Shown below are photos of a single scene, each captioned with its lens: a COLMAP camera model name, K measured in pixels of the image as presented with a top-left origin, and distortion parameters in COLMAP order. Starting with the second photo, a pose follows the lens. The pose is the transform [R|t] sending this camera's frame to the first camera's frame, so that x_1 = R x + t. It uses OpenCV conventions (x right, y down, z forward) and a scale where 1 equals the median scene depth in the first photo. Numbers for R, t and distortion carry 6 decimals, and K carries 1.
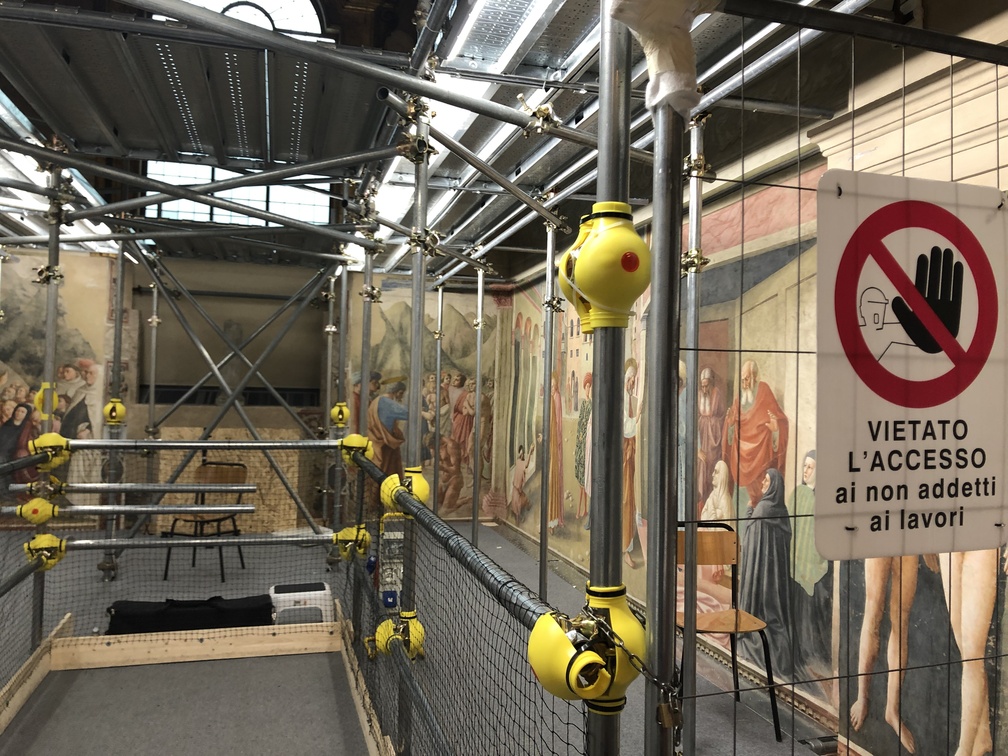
lens RADIAL K [[816.5, 0, 508.1], [0, 816.5, 360.8], [0, 0, 1]] dist [0.080521, -0.091645]
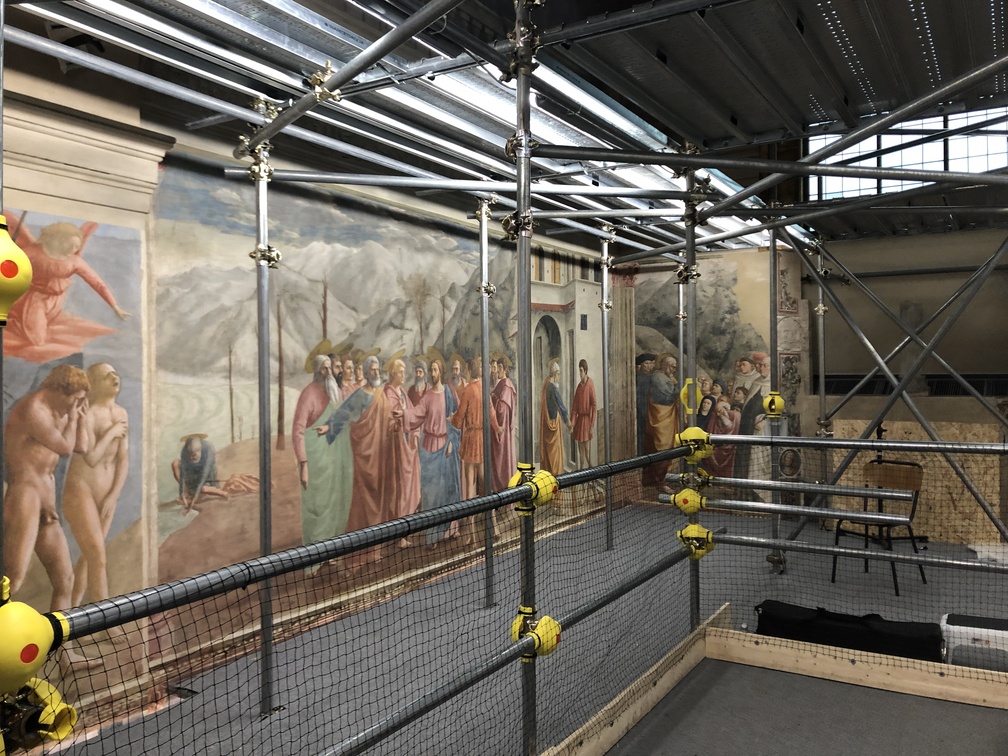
lens RADIAL K [[816.4, 0, 489.9], [0, 816.4, 367.2], [0, 0, 1]] dist [0.062884, -0.089929]
pose [[0.671325, -0.034013, -0.740382, 0.020852], [0.050388, 0.998730, -0.000193, -0.000022], [0.739448, -0.037176, 0.672186, 0.067483]]
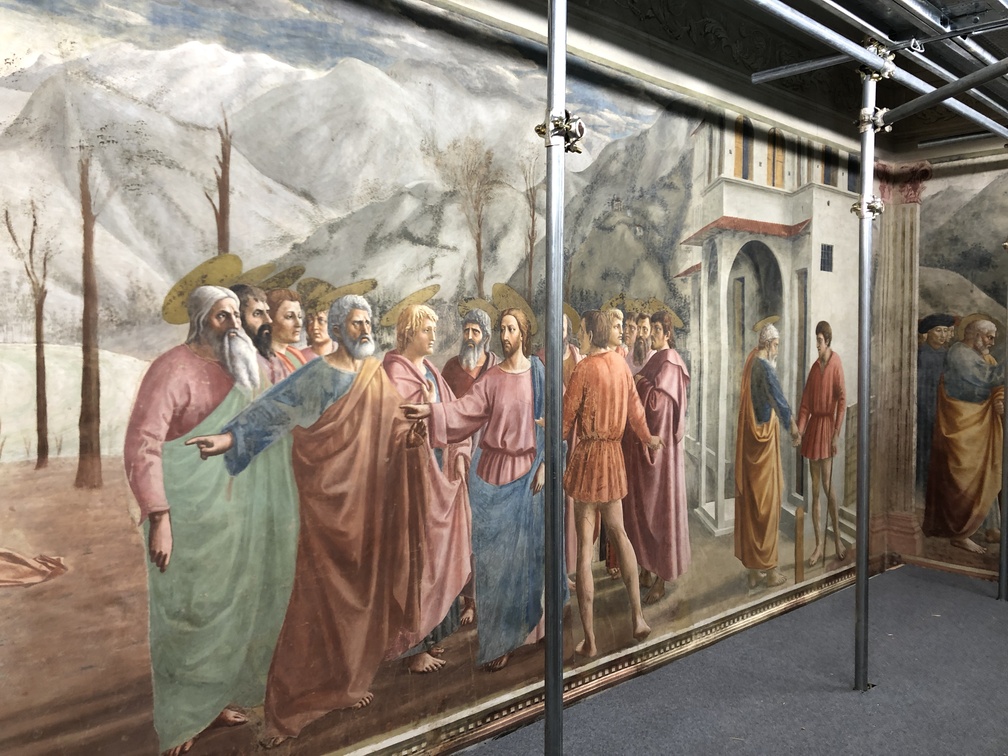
lens RADIAL K [[817.3, 0, 498.7], [0, 817.3, 362.7], [0, 0, 1]] dist [0.045159, -0.068100]
pose [[0.444488, 0.000772, -0.895785, -0.225769], [0.029272, 0.999453, 0.015386, 0.010440], [0.895307, -0.033060, 0.444222, 0.363275]]
